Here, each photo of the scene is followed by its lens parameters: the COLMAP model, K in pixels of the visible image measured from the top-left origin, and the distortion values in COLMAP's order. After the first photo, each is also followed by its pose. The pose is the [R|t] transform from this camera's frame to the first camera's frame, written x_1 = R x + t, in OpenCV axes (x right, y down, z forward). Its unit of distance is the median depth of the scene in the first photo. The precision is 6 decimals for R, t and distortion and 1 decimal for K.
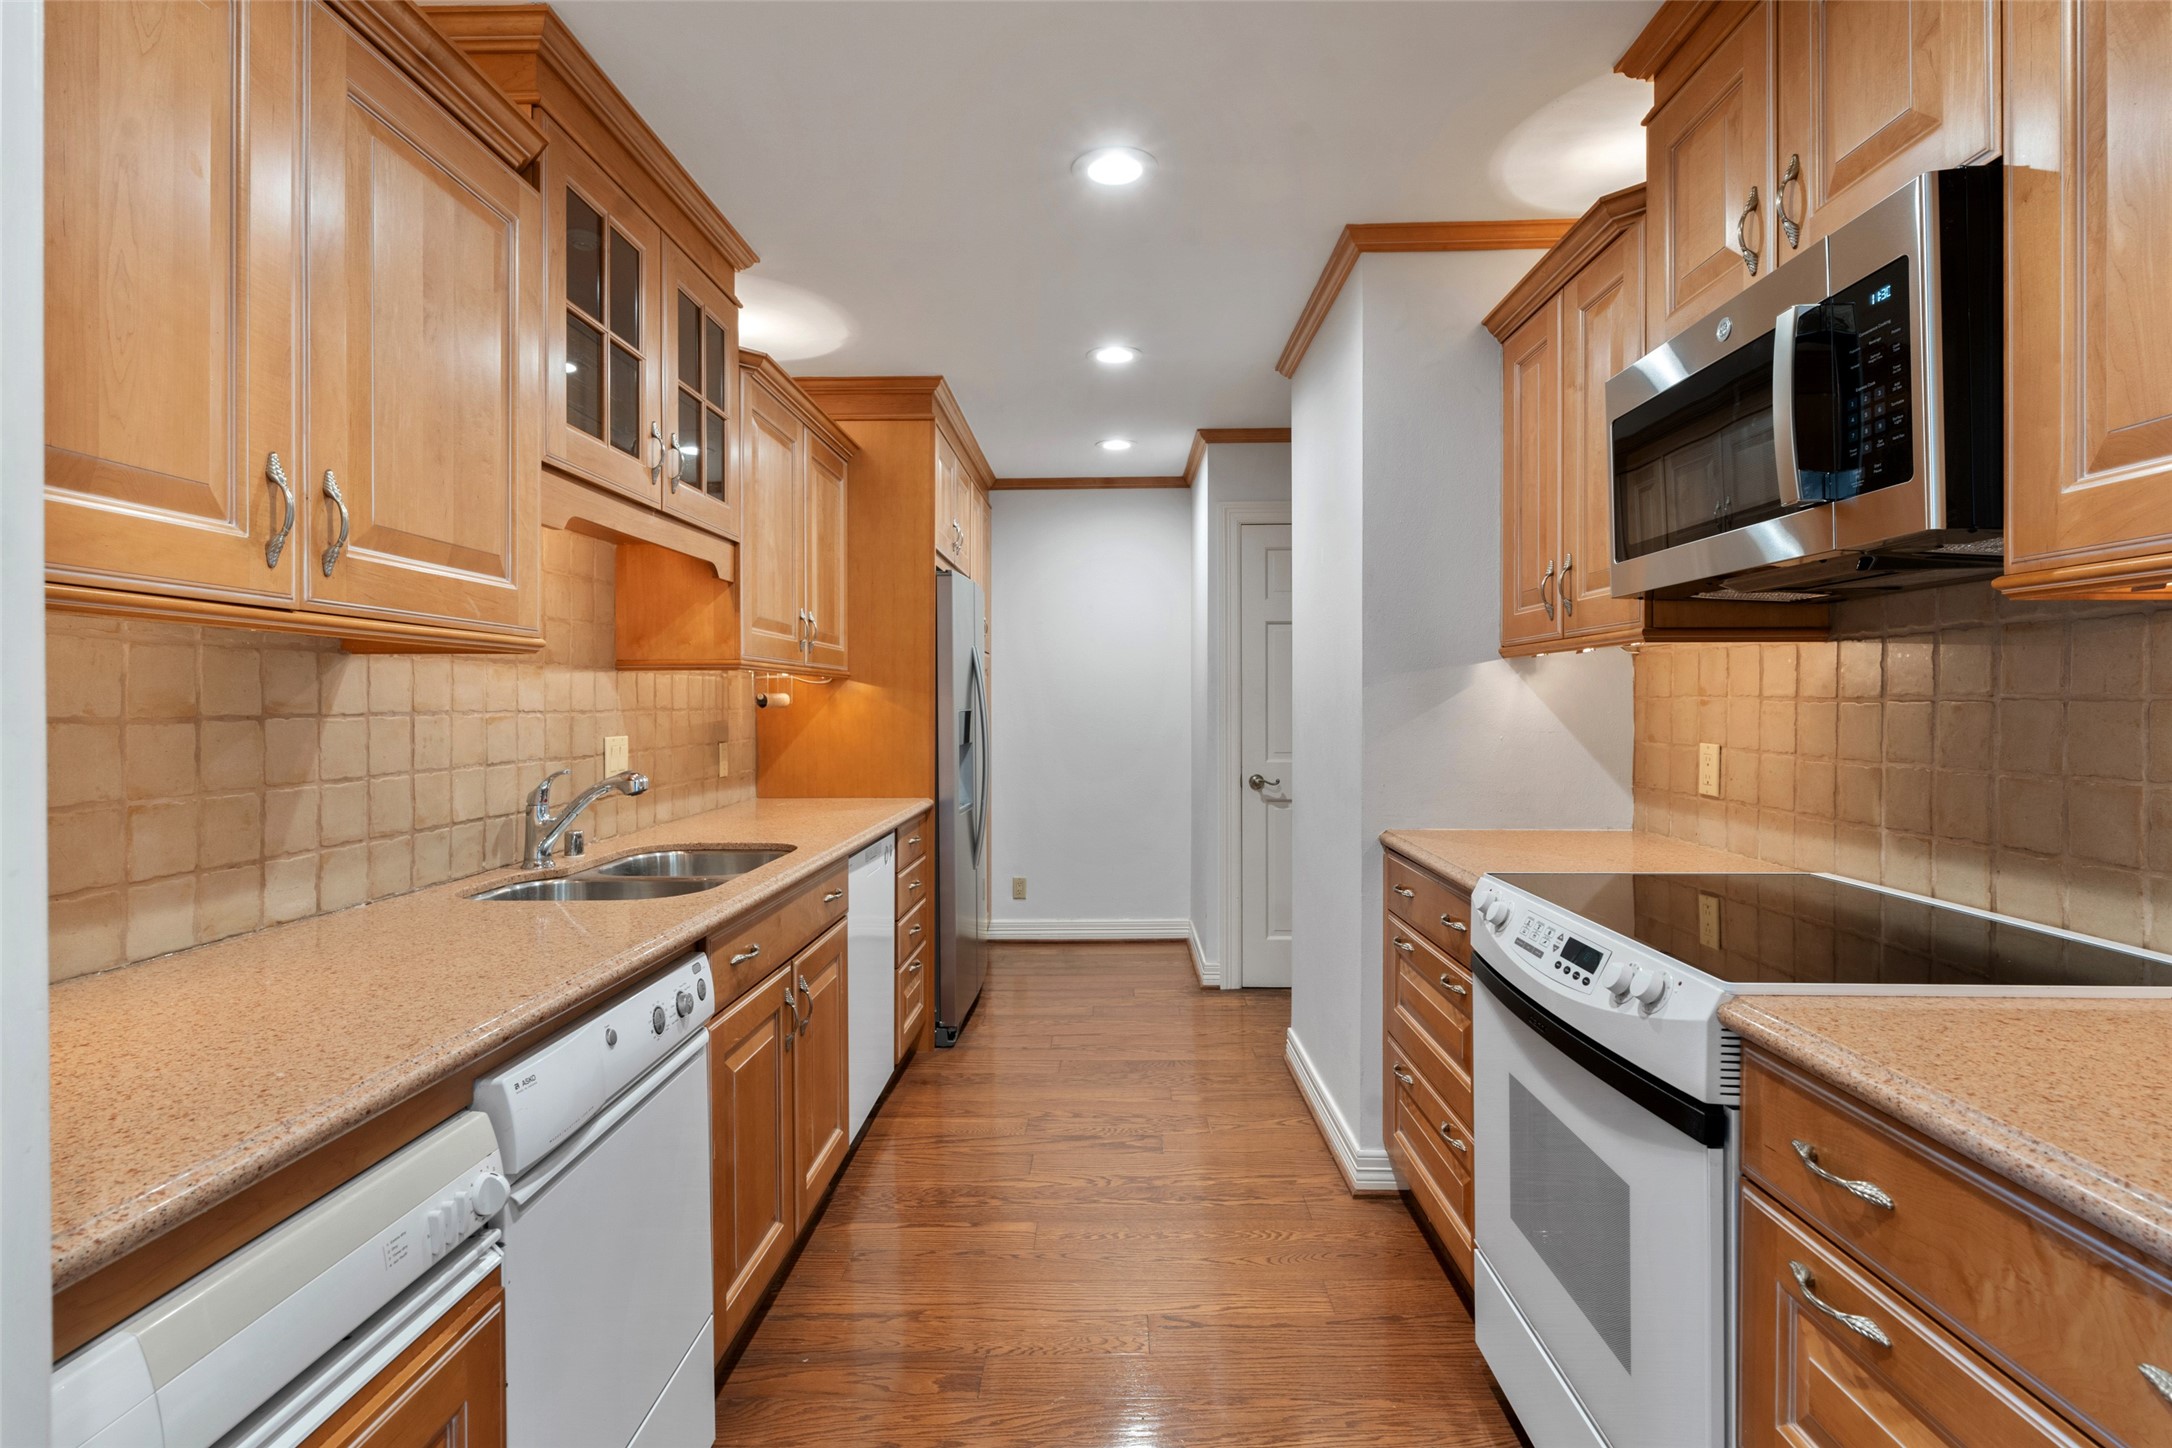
lens RADIAL K [[1043.6, 0, 1091.3], [0, 1043.6, 707.6], [0, 0, 1]] dist [0.002624, 0.000748]
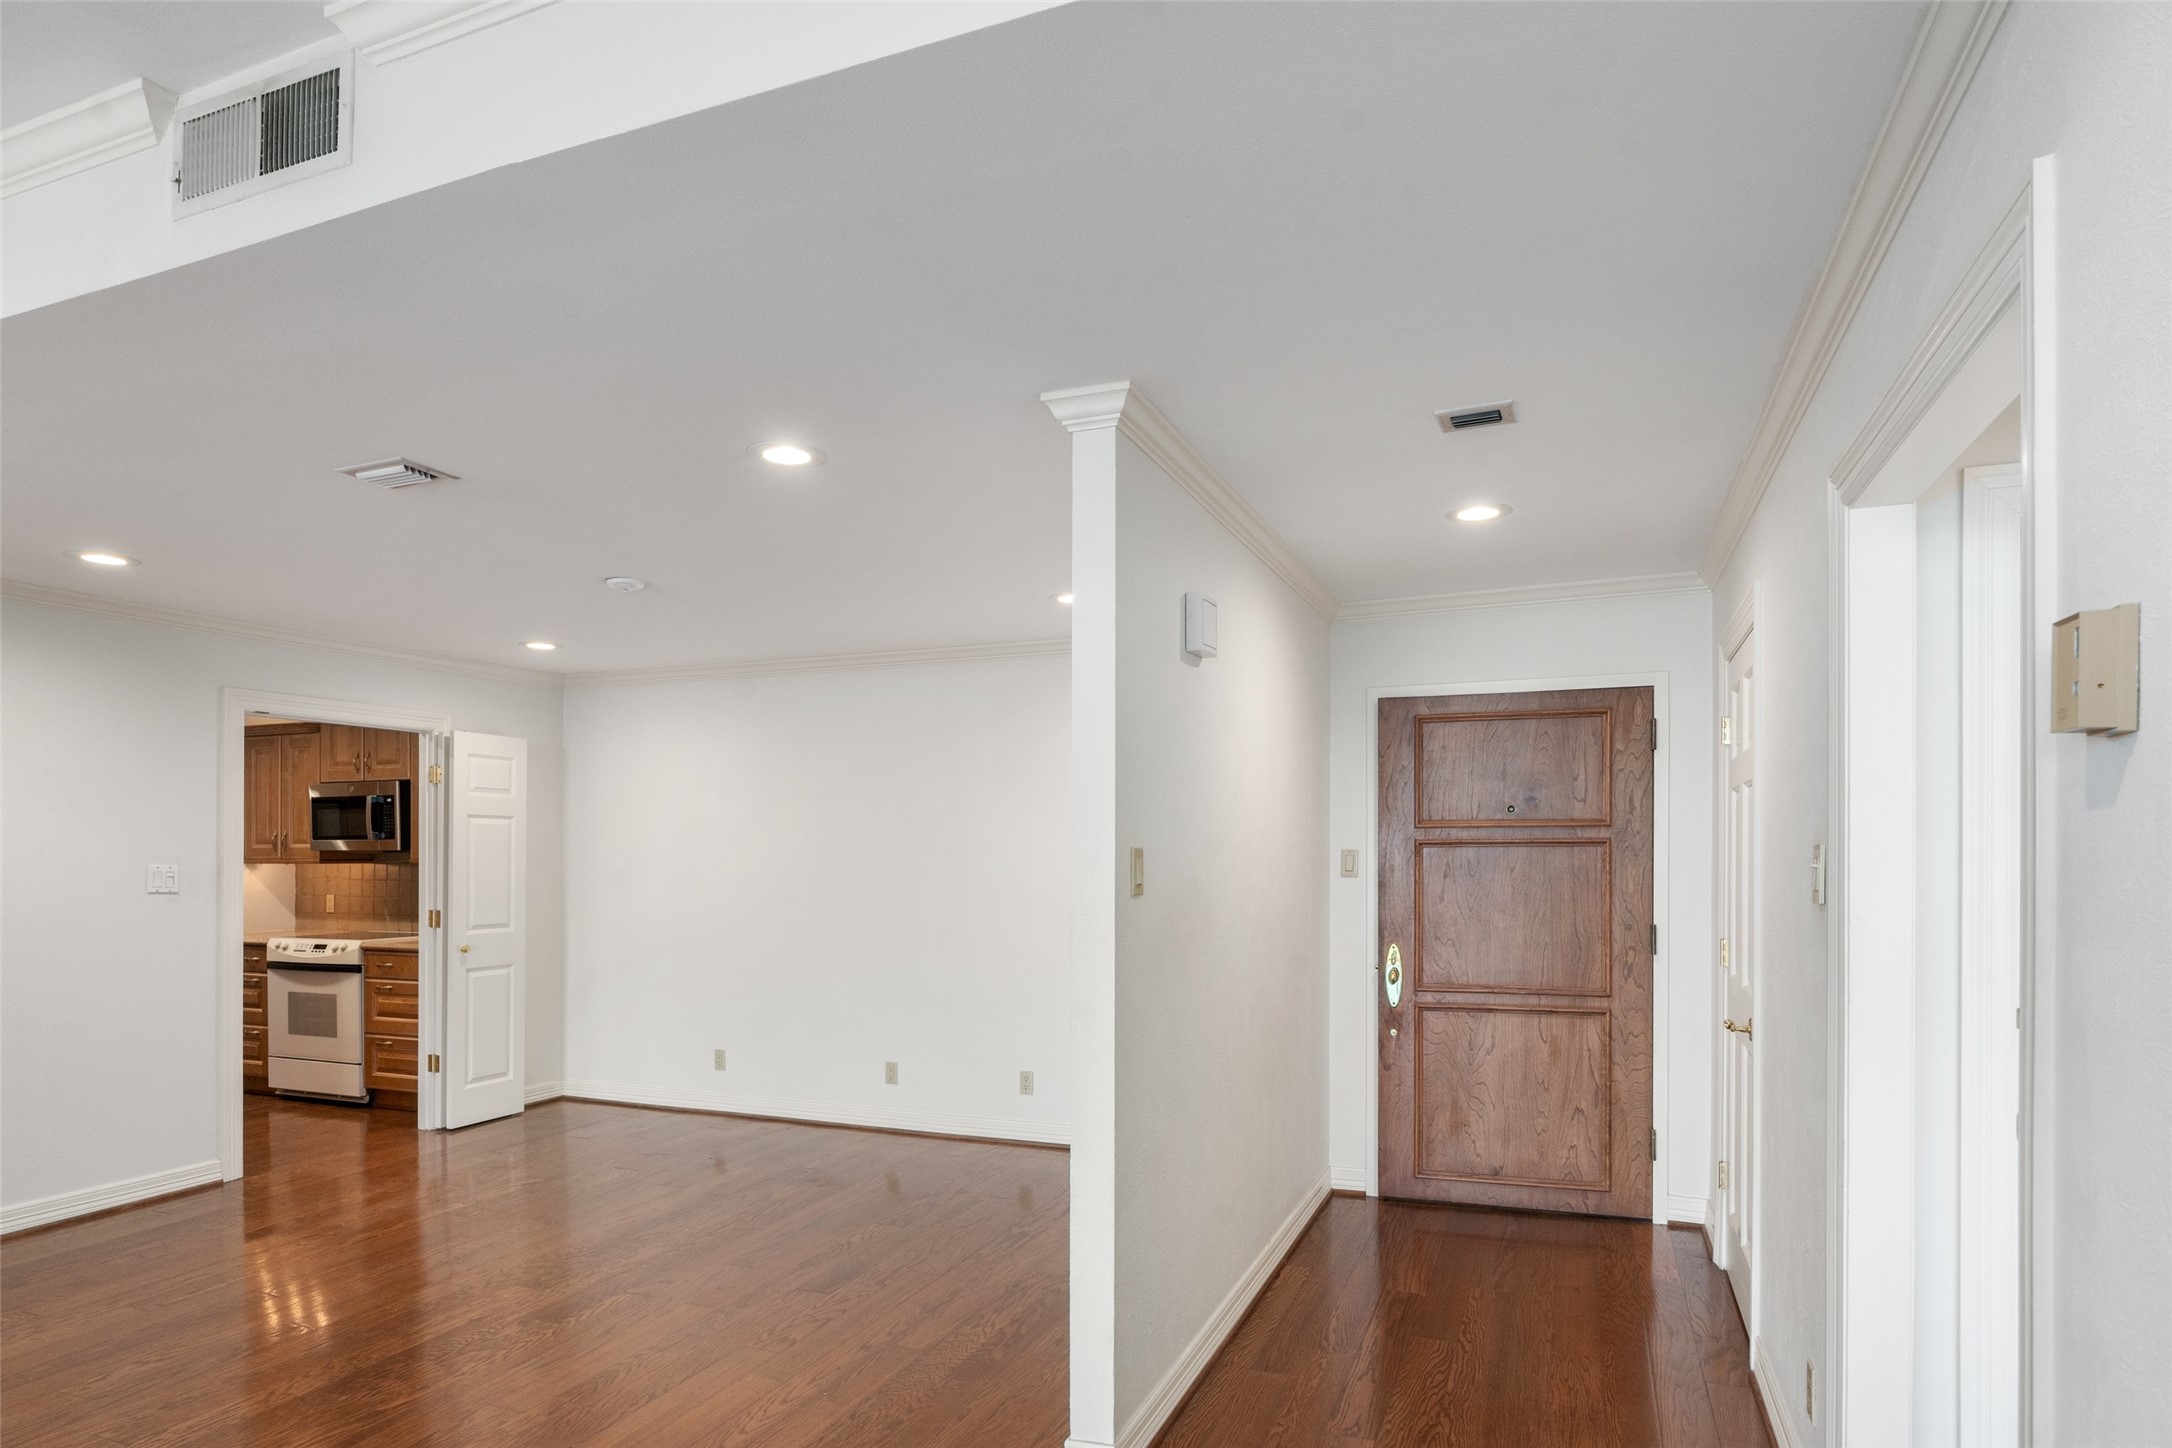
lens RADIAL K [[1155.1, 0, 1090.5], [0, 1155.1, 840.9], [0, 0, 1]] dist [-0.005592, 0.002384]
pose [[0.349170, 0.010737, 0.936998, -1.949505], [0.005537, 0.999893, -0.013521, -0.069809], [-0.937043, 0.009909, 0.349073, -2.446523]]
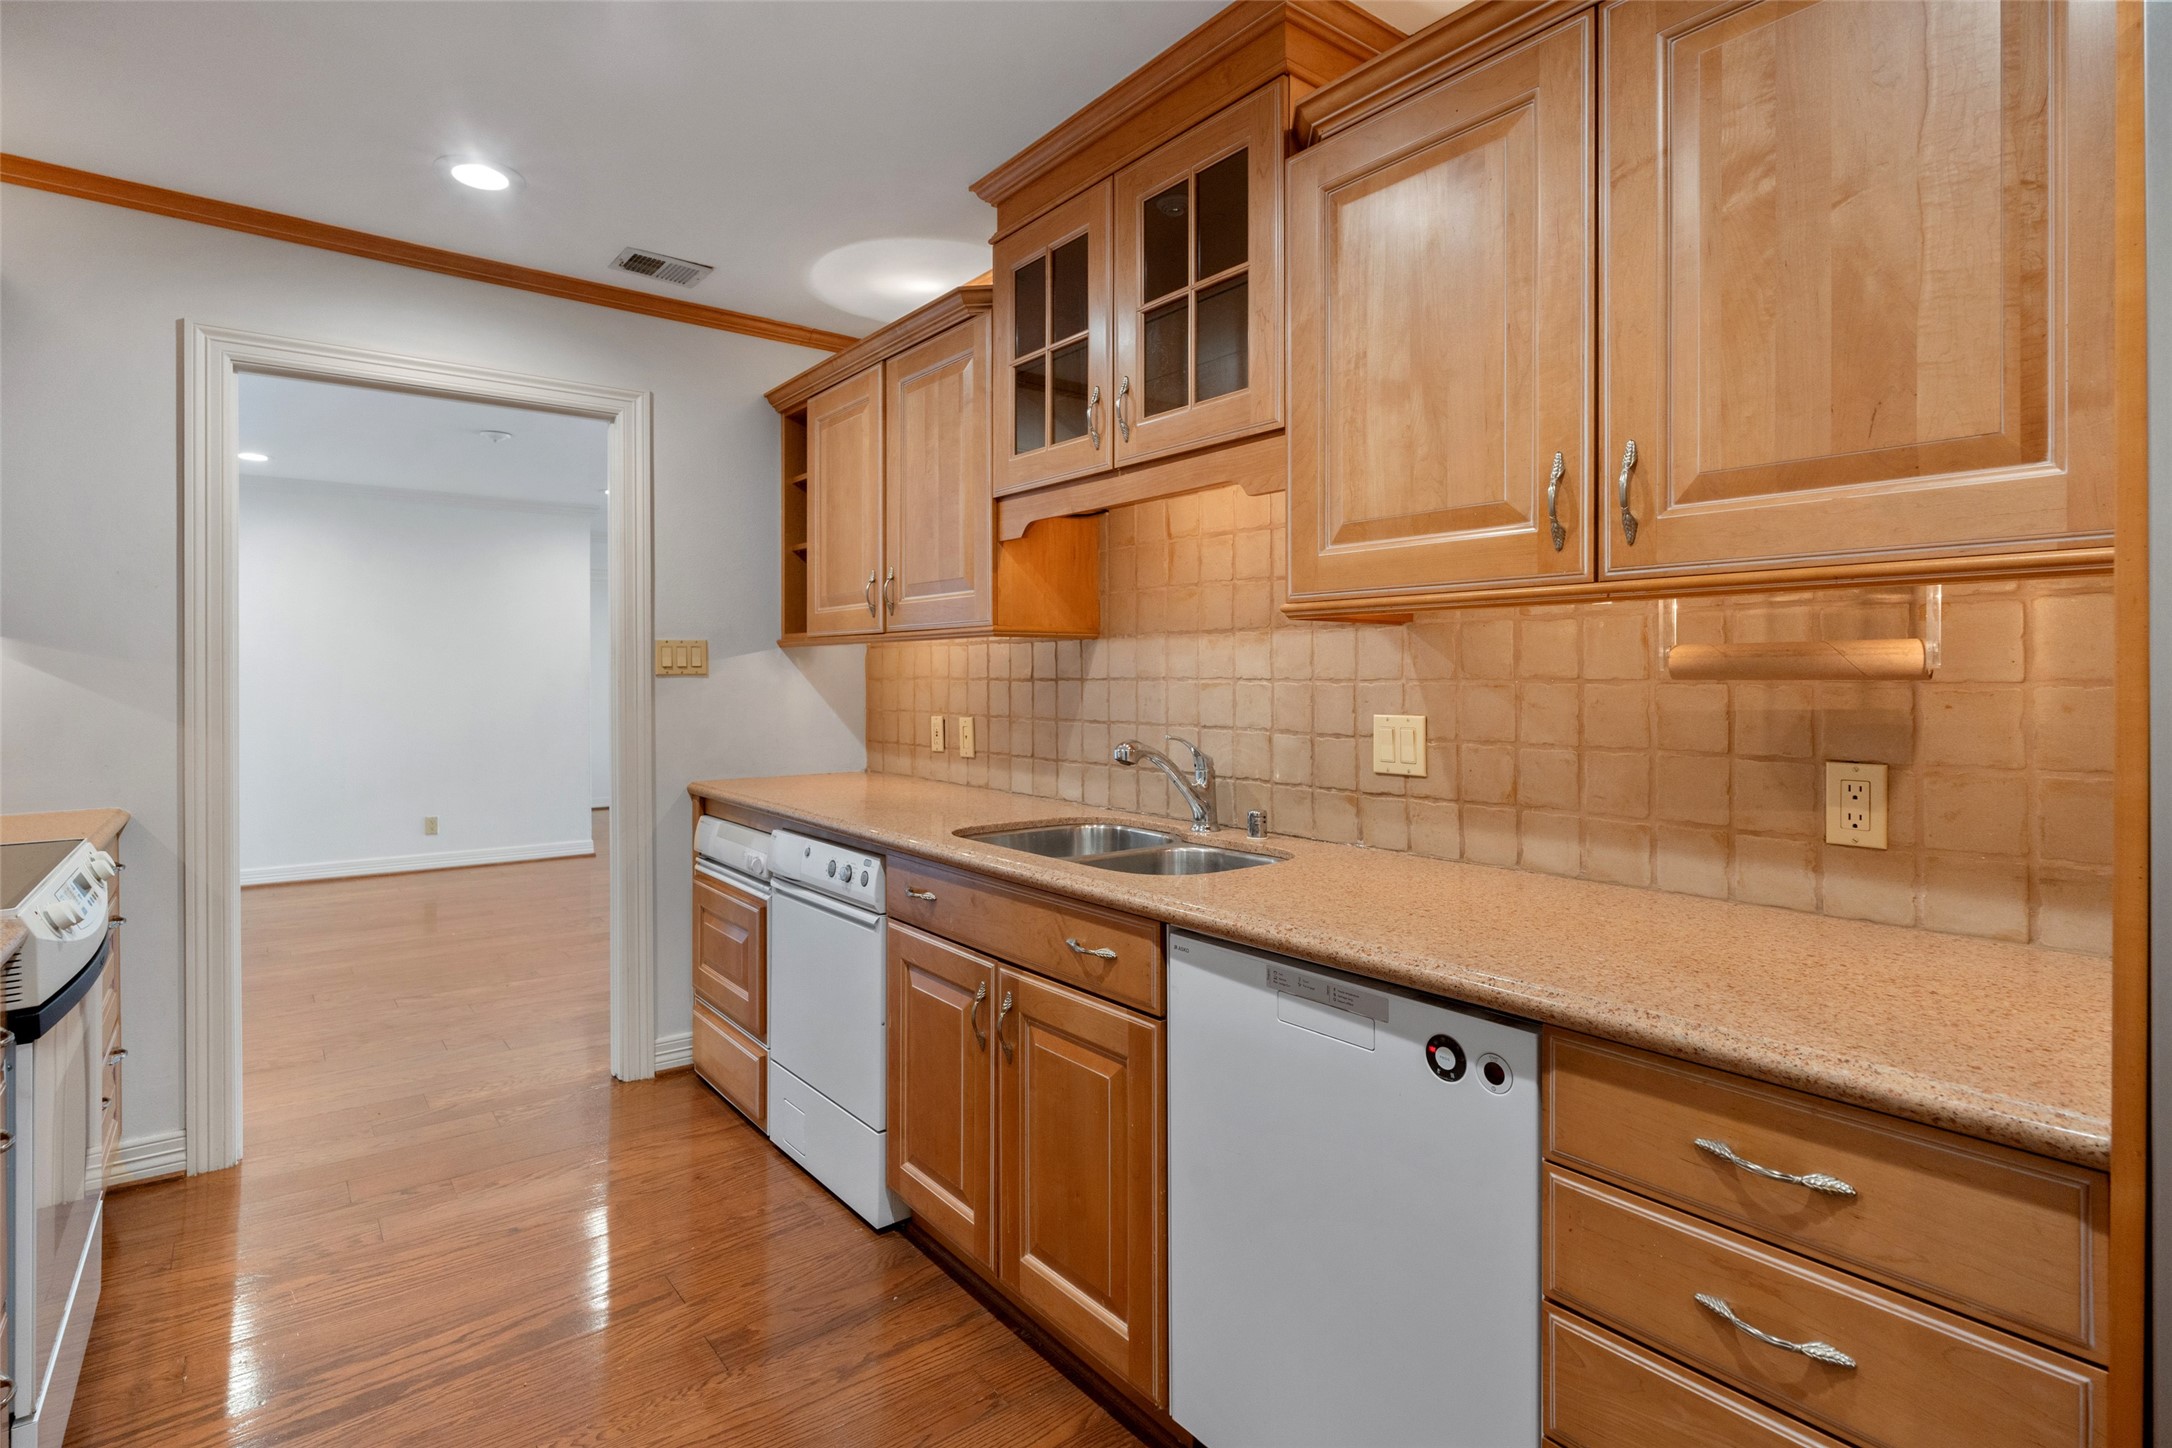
lens RADIAL K [[1043.6, 0, 1062.3], [0, 1043.6, 679.3], [0, 0, 1]] dist [0.002624, 0.000748]
pose [[-0.770569, 0.006850, -0.637319, 0.266872], [0.000813, 0.999952, 0.009765, -0.006995], [0.637356, 0.007006, -0.770538, 1.952462]]
